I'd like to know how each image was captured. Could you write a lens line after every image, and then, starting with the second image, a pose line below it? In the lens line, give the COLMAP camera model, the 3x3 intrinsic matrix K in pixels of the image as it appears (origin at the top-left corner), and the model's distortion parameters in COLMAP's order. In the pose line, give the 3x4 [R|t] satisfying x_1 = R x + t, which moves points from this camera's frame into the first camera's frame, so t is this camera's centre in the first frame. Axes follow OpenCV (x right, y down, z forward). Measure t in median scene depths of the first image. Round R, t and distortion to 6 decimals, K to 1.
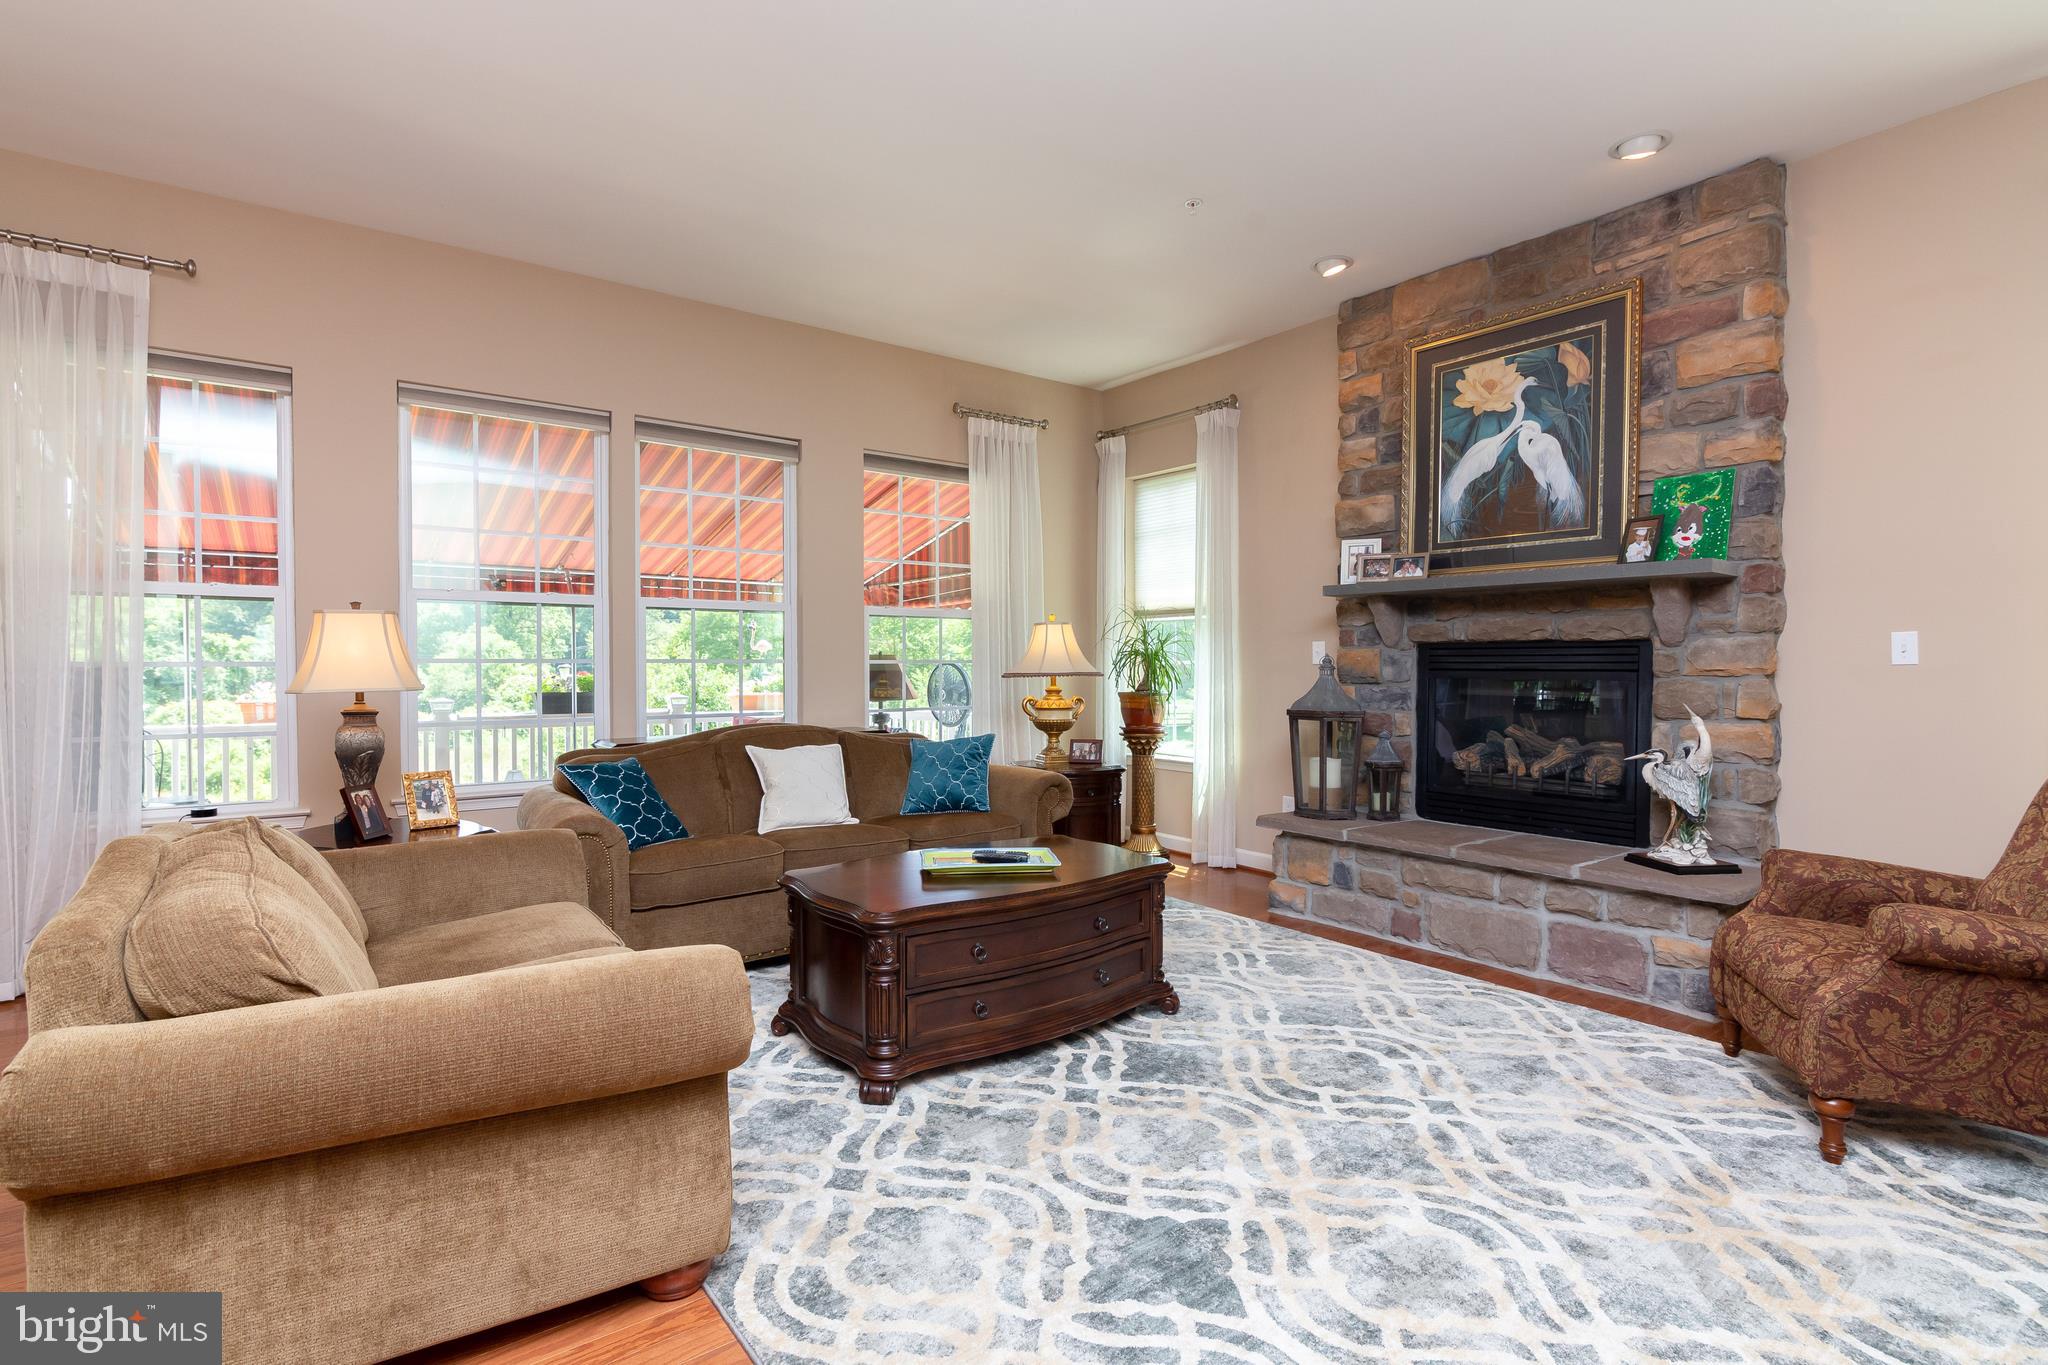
lens RADIAL K [[971.3, 0, 1034.3], [0, 971.3, 670.4], [0, 0, 1]] dist [0.002247, 0.000675]
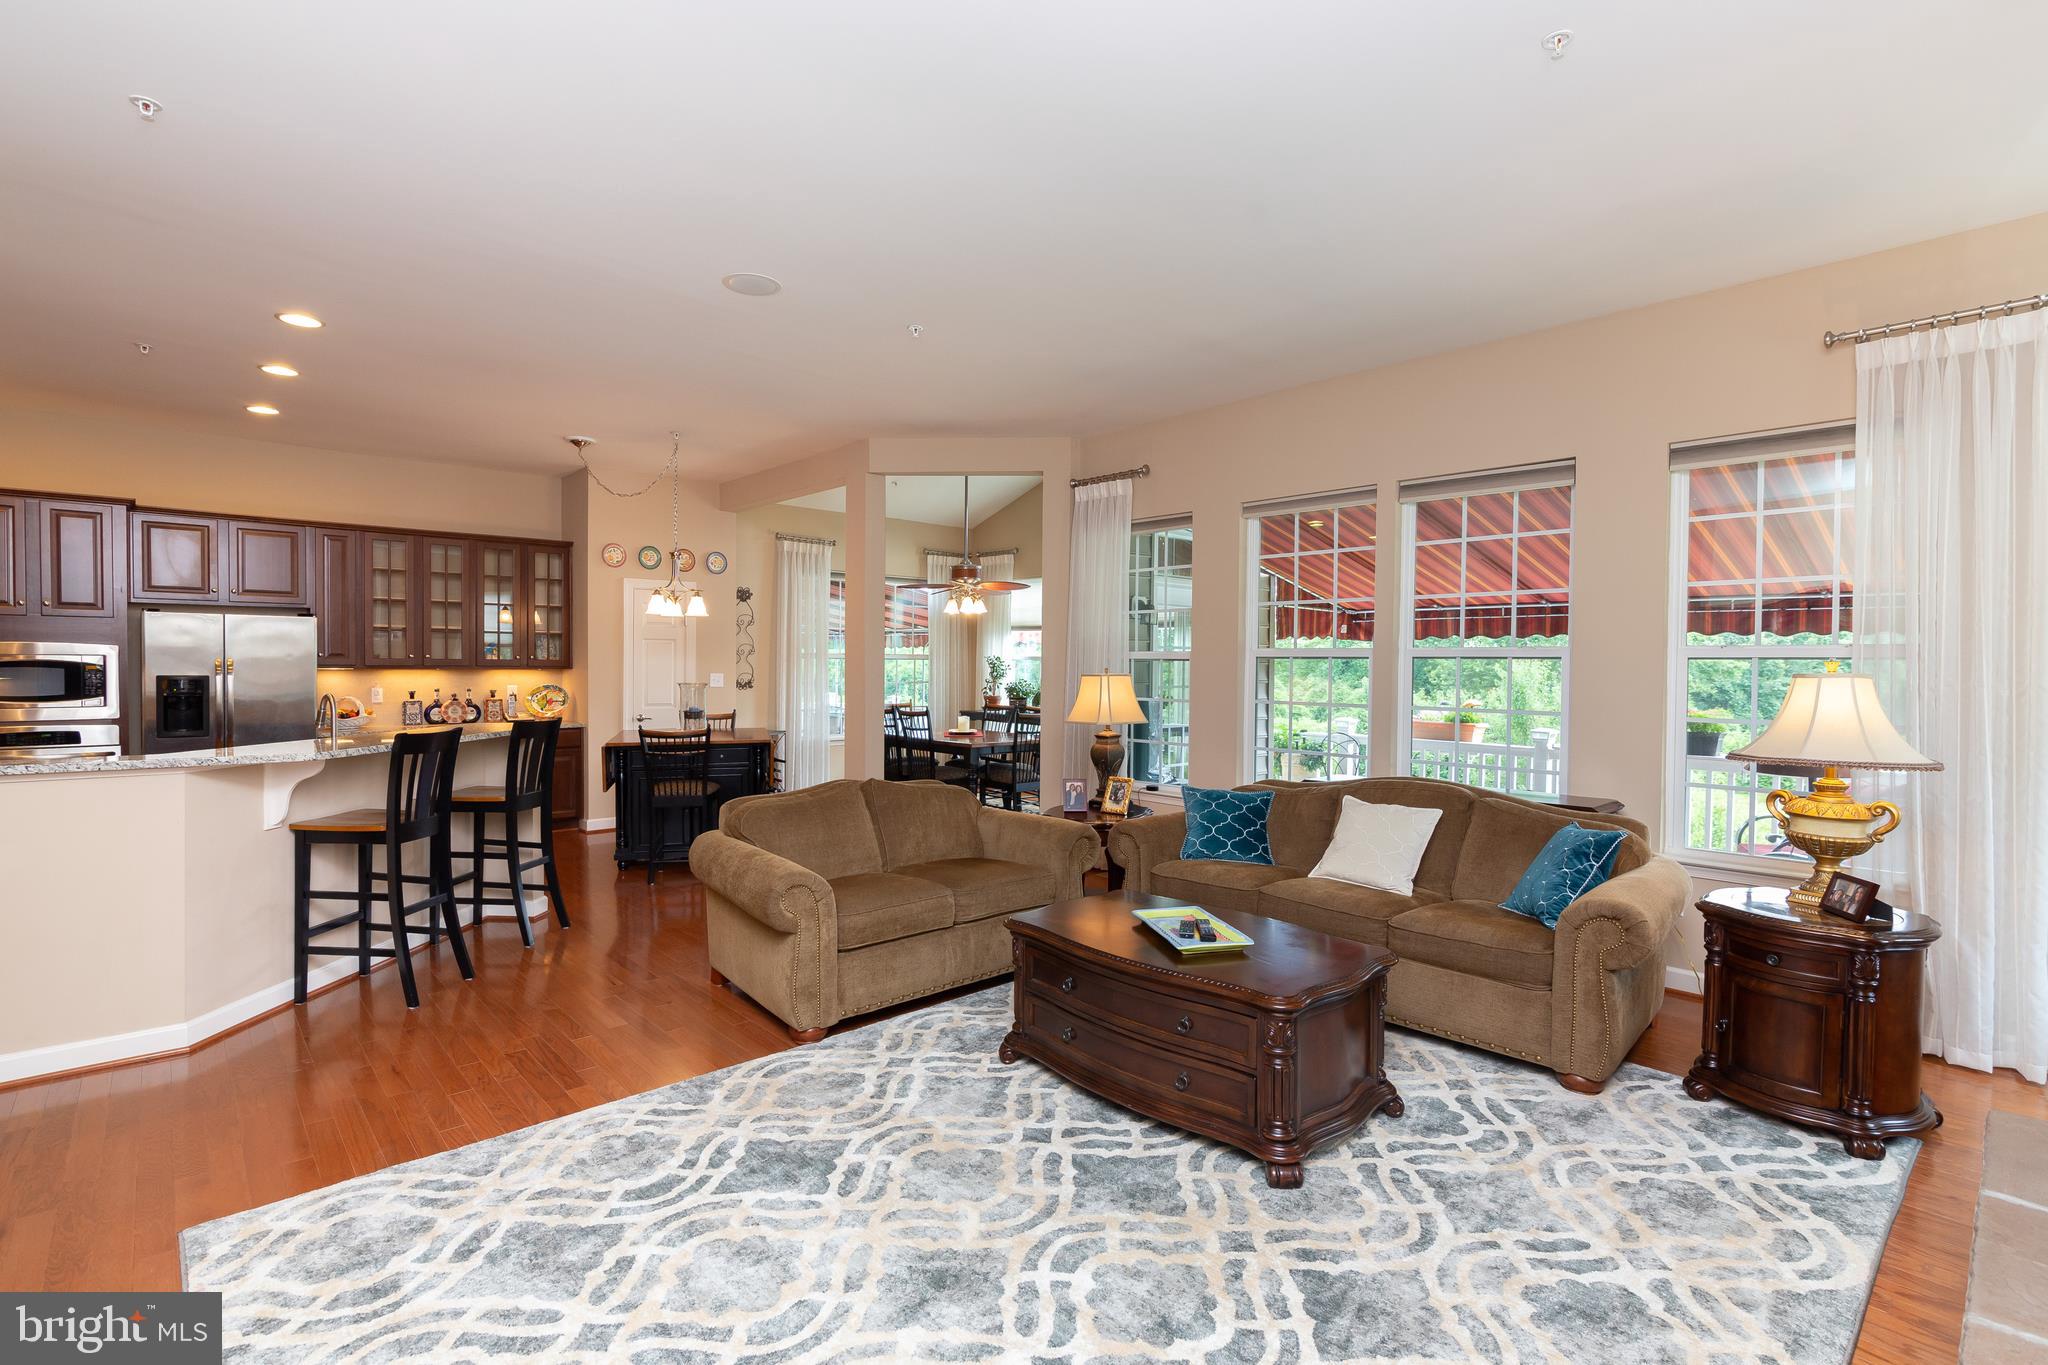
lens RADIAL K [[971.3, 0, 1037.8], [0, 971.3, 686.2], [0, 0, 1]] dist [0.002247, 0.000675]
pose [[0.095318, 0.026955, -0.995082, 0.947570], [-0.014441, 0.999566, 0.025693, -0.083607], [0.995342, 0.011921, 0.095665, 0.745163]]
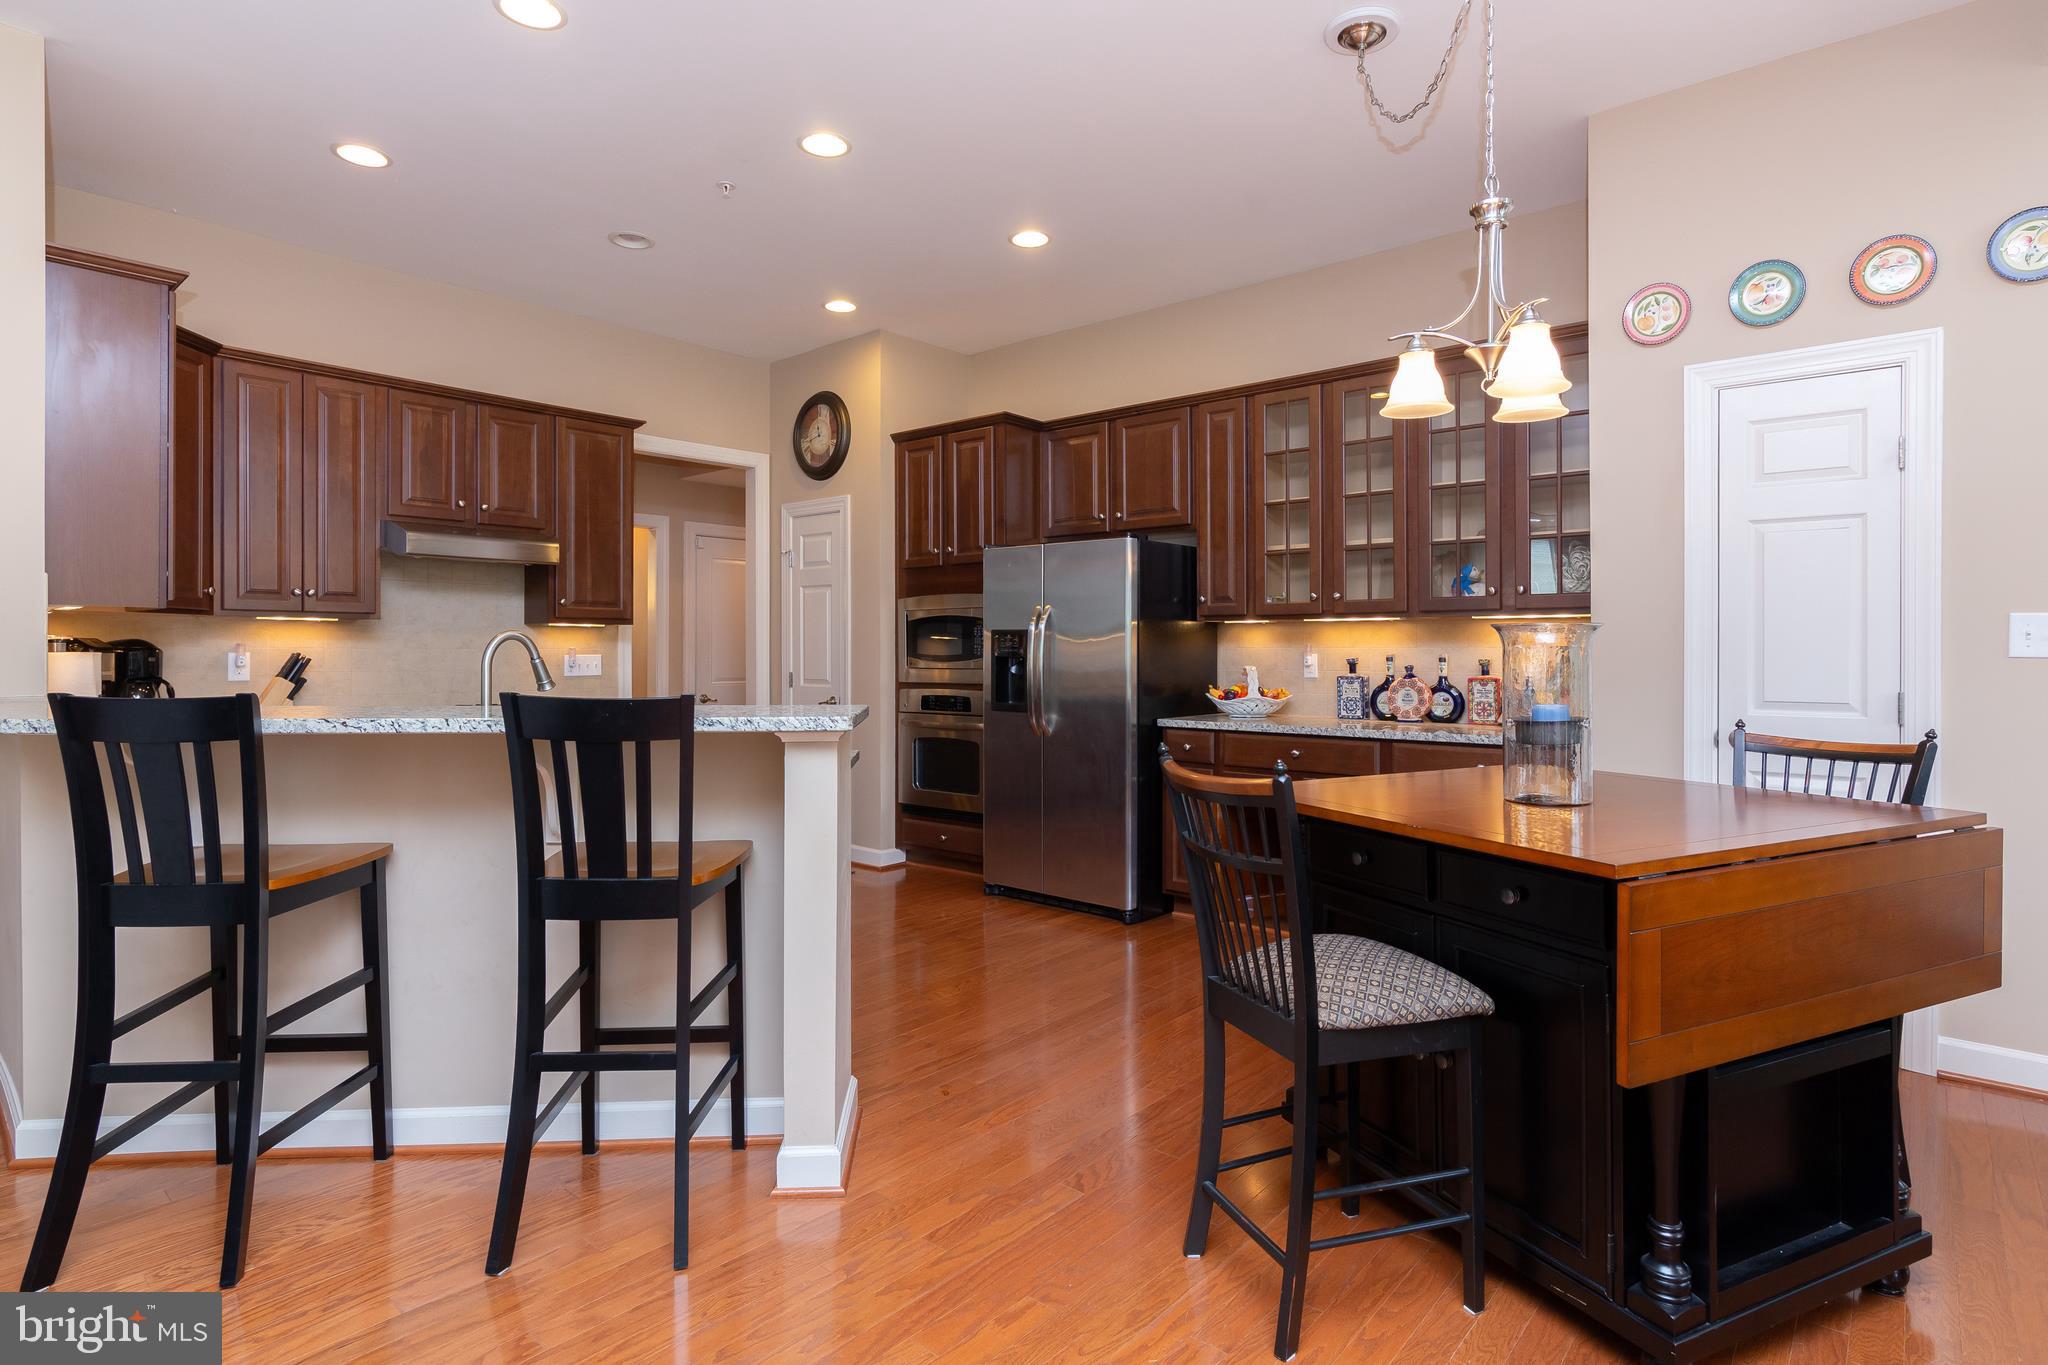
lens RADIAL K [[1066.8, 0, 1026.9], [0, 1066.8, 665.6], [0, 0, 1]] dist [-0.005171, -0.000856]
pose [[-0.976108, 0.005135, -0.217225, -0.807499], [0.000370, 0.999759, 0.021971, -0.012383], [0.217286, 0.021365, -0.975874, 0.806058]]
